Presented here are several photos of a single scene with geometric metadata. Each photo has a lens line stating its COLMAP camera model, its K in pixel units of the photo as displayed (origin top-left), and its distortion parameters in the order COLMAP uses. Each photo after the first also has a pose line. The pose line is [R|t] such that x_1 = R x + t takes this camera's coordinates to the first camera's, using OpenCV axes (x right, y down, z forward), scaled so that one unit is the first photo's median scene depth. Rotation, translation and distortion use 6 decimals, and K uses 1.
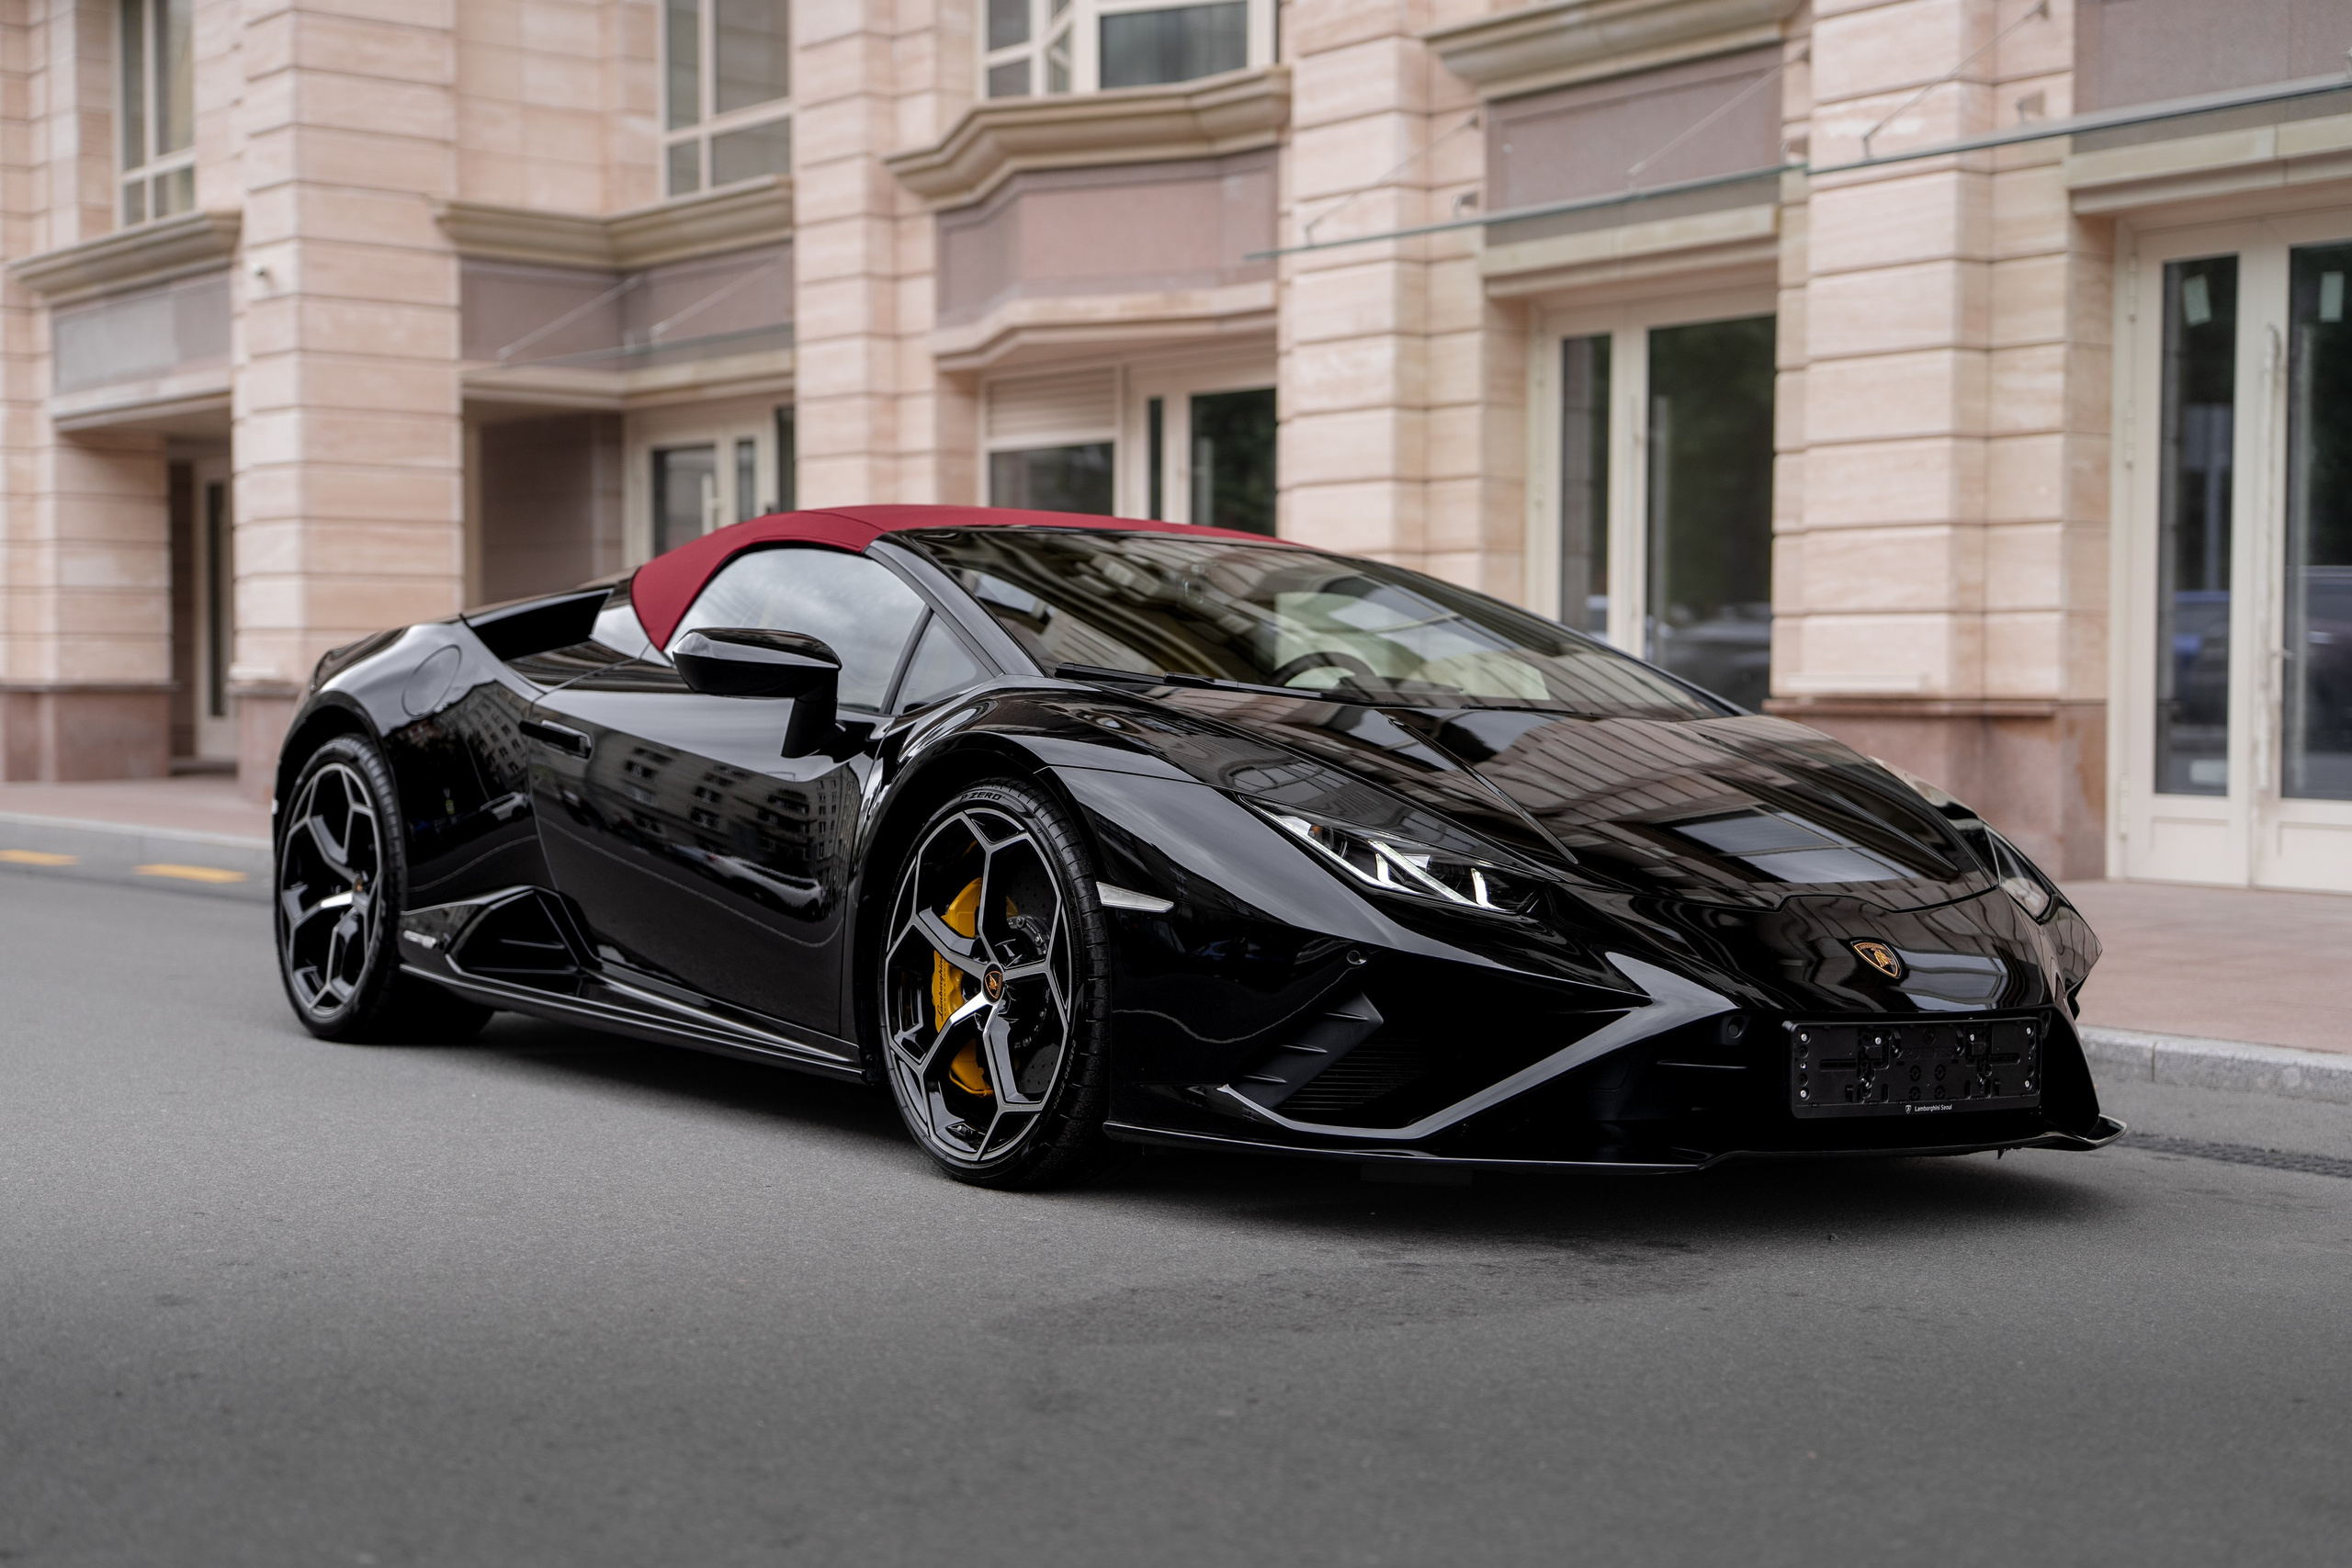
lens RADIAL K [[3192.1, 0, 1180.9], [0, 3192.1, 743.9], [0, 0, 1]] dist [0.237256, -0.671065]
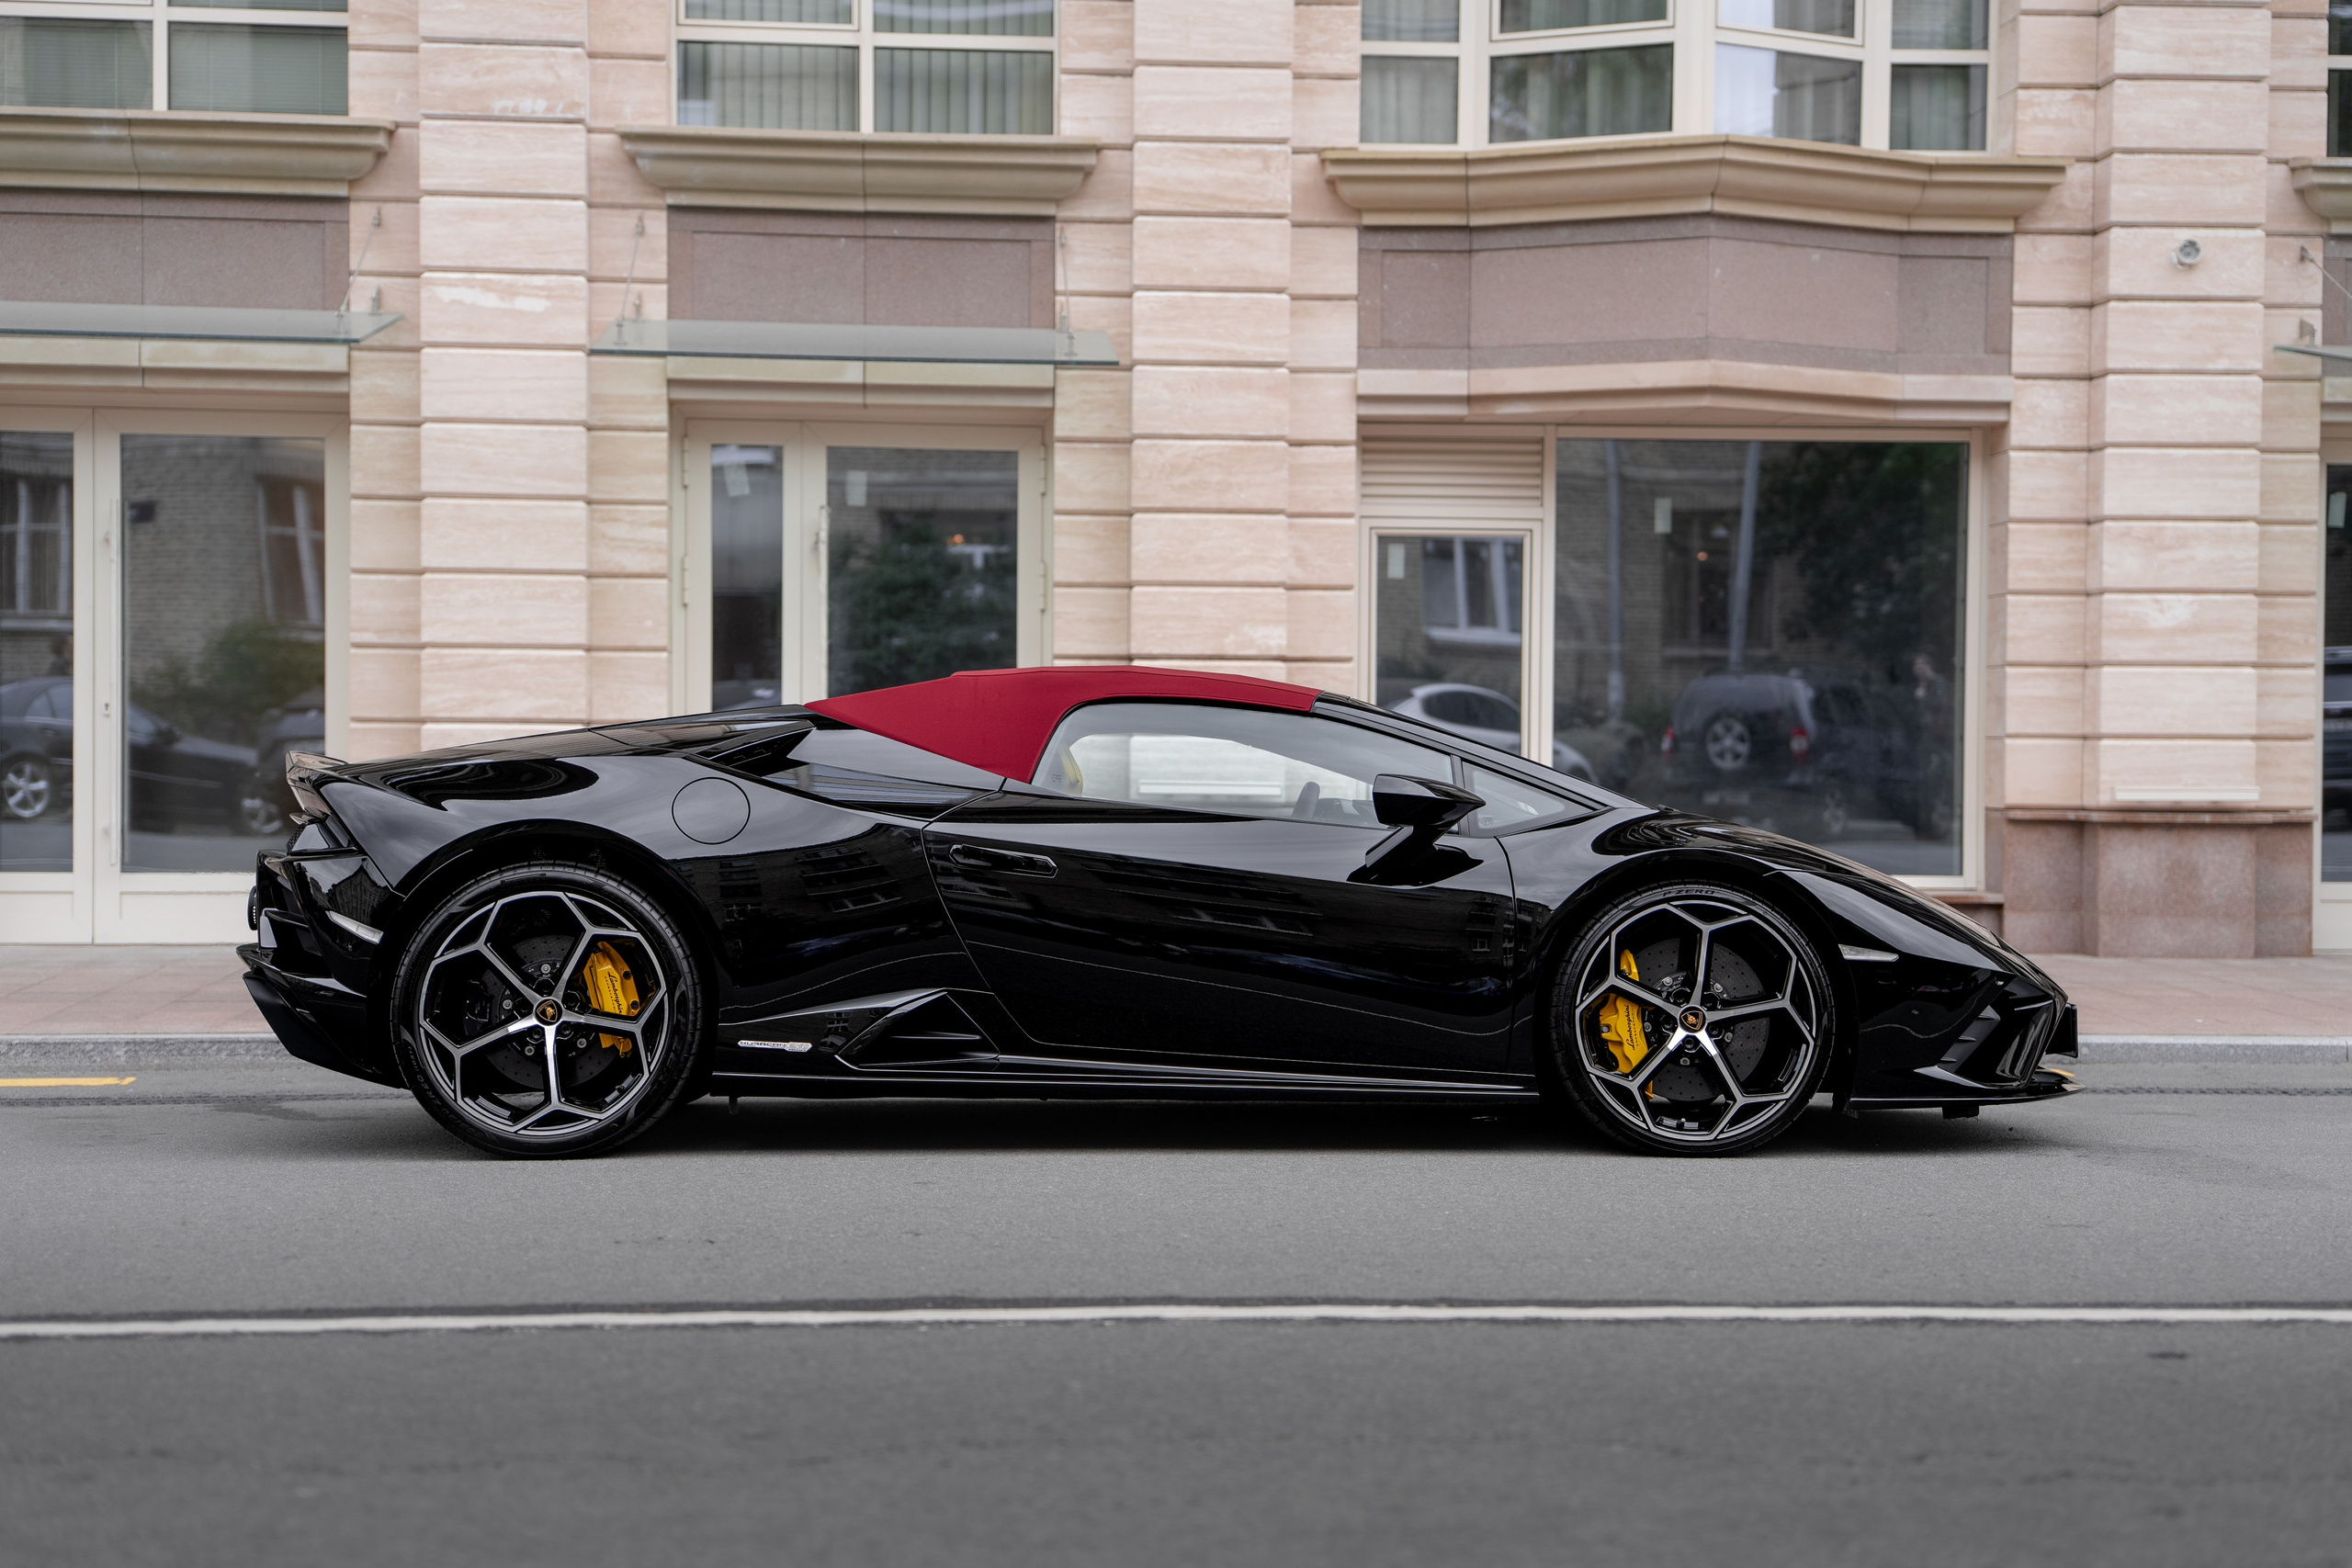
lens RADIAL K [[3173.4, 0, 1176.0], [0, 3173.4, 784.0], [0, 0, 1]] dist [0.130504, -0.018231]
pose [[0.562174, -0.006441, 0.826994, -0.427517], [0.011752, 0.999931, -0.000201, -0.010829], [-0.826936, 0.009832, 0.562210, 0.115851]]
